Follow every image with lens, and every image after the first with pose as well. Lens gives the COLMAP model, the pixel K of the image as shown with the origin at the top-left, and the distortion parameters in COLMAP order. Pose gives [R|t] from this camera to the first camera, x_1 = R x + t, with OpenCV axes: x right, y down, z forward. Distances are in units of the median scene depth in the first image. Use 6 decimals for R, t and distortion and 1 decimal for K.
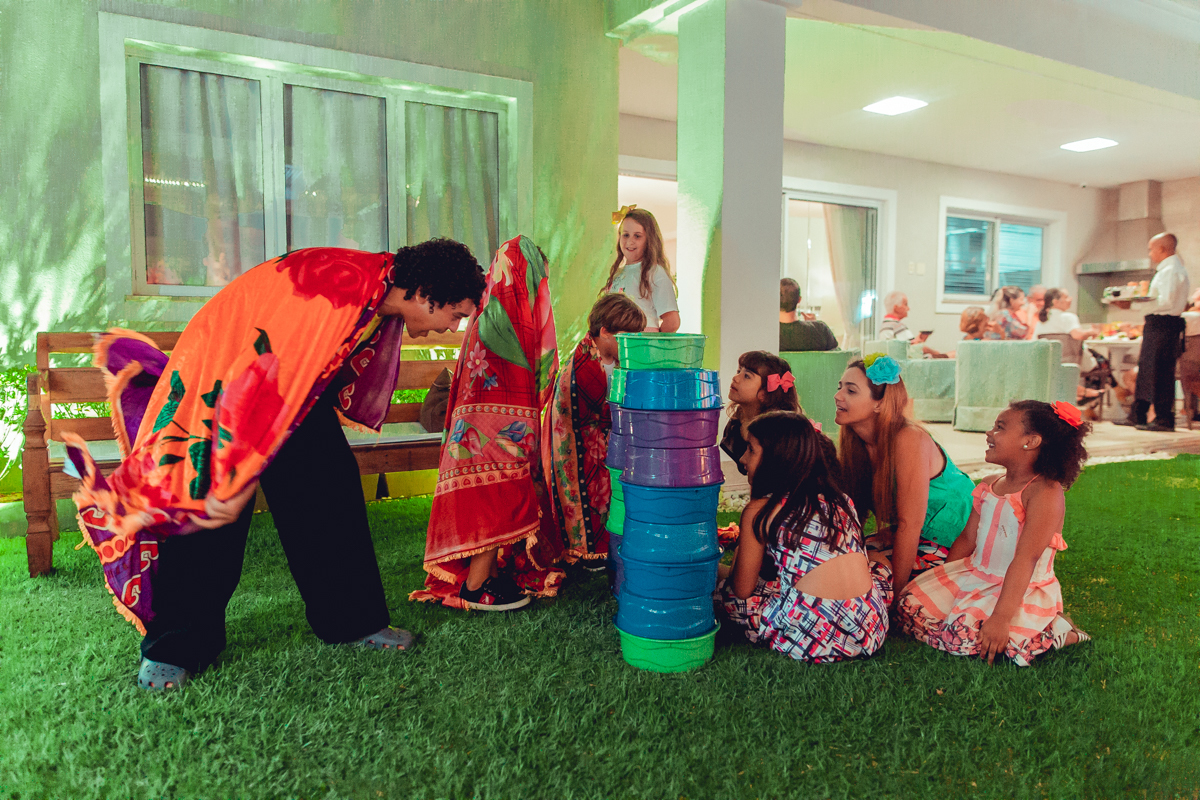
lens RADIAL K [[810.3, 0, 600.0], [0, 810.3, 400.0], [0, 0, 1]] dist [-0.001196, -0.000106]
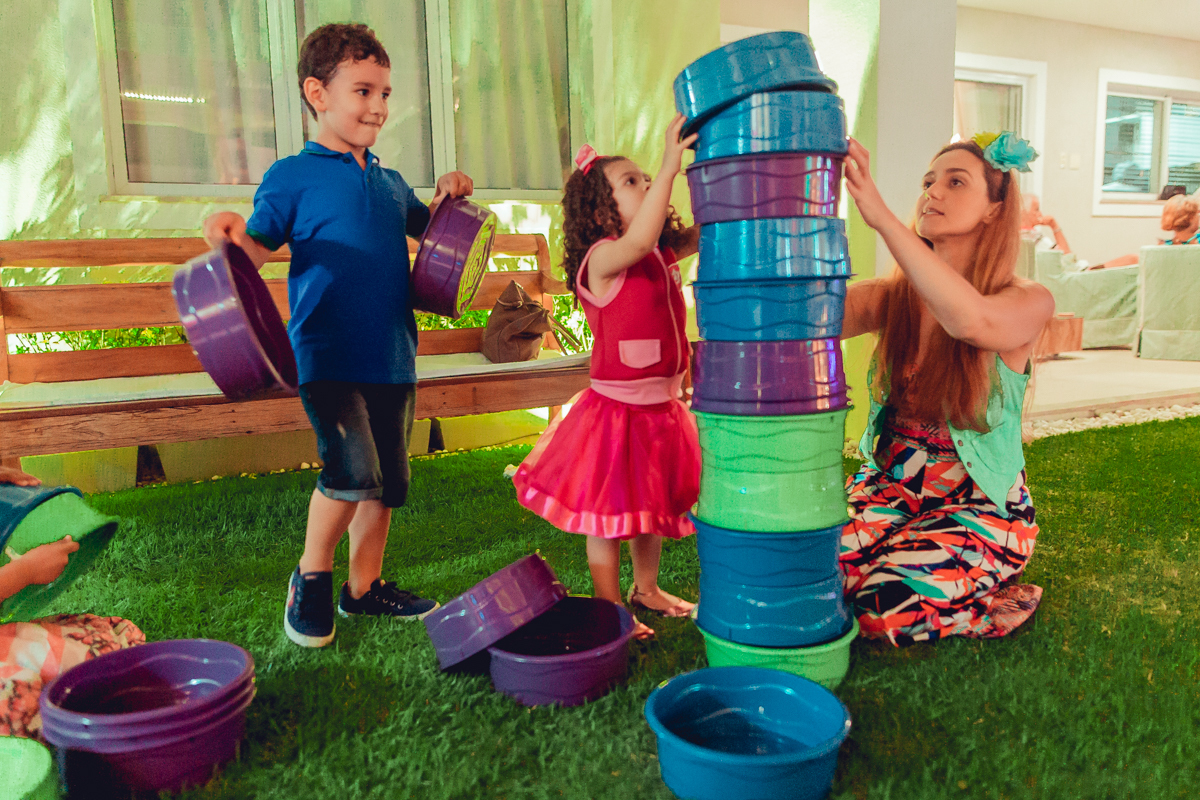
lens RADIAL K [[873.9, 0, 600.0], [0, 873.9, 400.0], [0, 0, 1]] dist [-0.002779, -0.001121]
pose [[0.998046, -0.020460, -0.059042, -0.066603], [0.023980, 0.997937, 0.059548, 0.027799], [0.057702, -0.060848, 0.996478, 0.189722]]
